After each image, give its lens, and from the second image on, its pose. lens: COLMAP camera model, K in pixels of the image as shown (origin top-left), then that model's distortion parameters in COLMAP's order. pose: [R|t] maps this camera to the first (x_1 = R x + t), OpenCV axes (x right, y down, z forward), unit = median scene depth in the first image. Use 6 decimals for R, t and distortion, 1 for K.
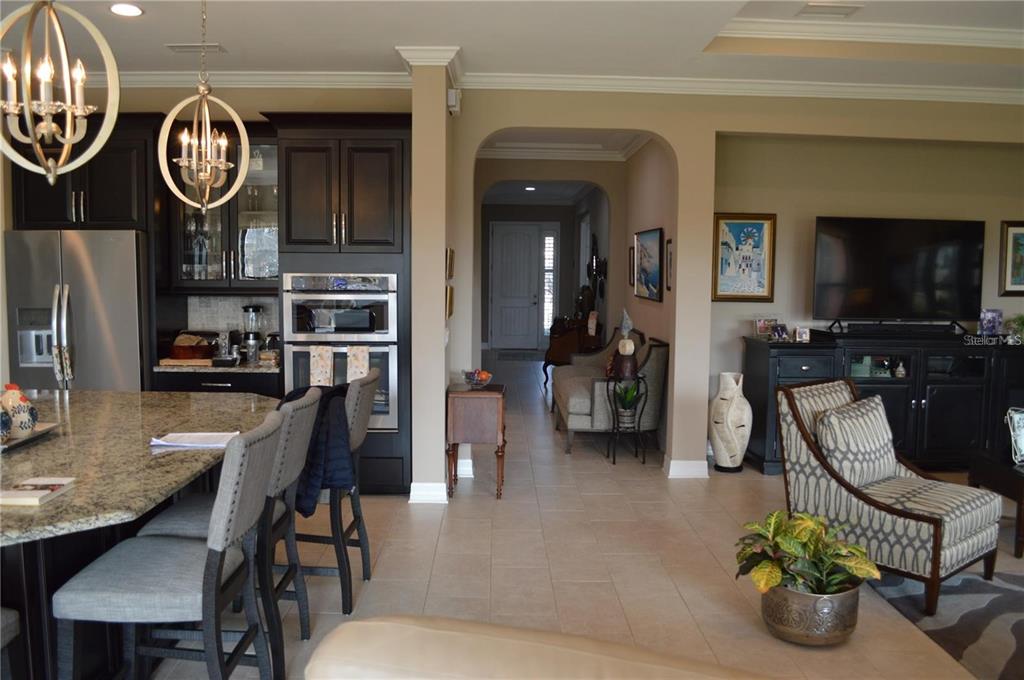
lens RADIAL K [[806.2, 0, 512.0], [0, 806.2, 340.0], [0, 0, 1]] dist [-0.001560, 0.002396]
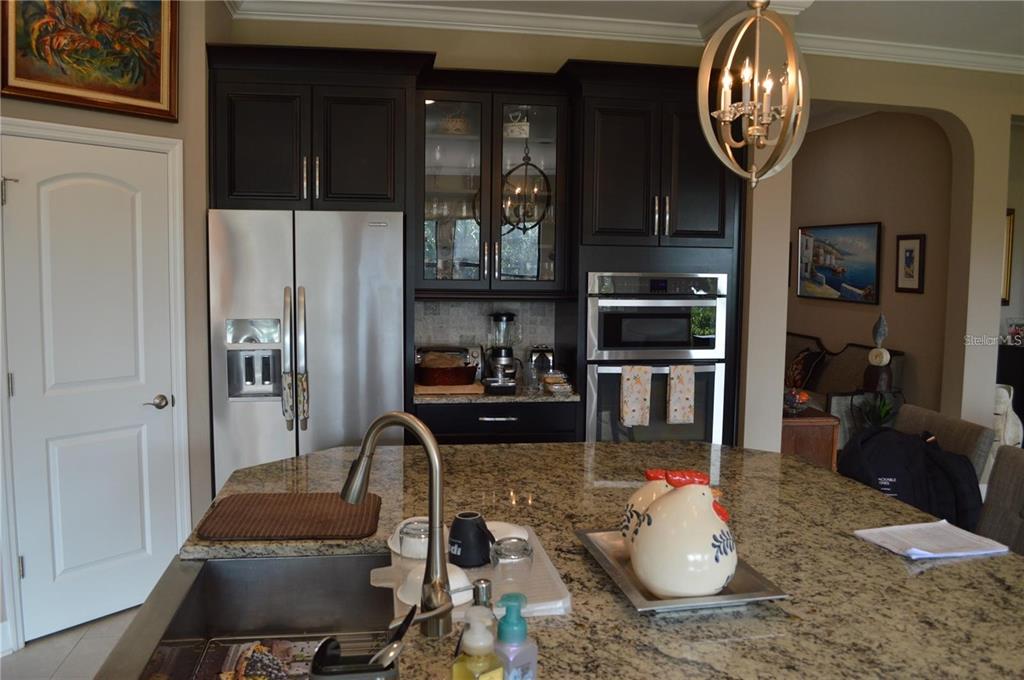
lens RADIAL K [[790.6, 0, 512.0], [0, 790.6, 340.0], [0, 0, 1]] dist [-0.005749, 0.001528]
pose [[0.986508, -0.010946, 0.163344, -0.477885], [0.009449, 0.999906, 0.009936, -0.026290], [-0.163438, -0.008258, 0.986519, 0.263949]]
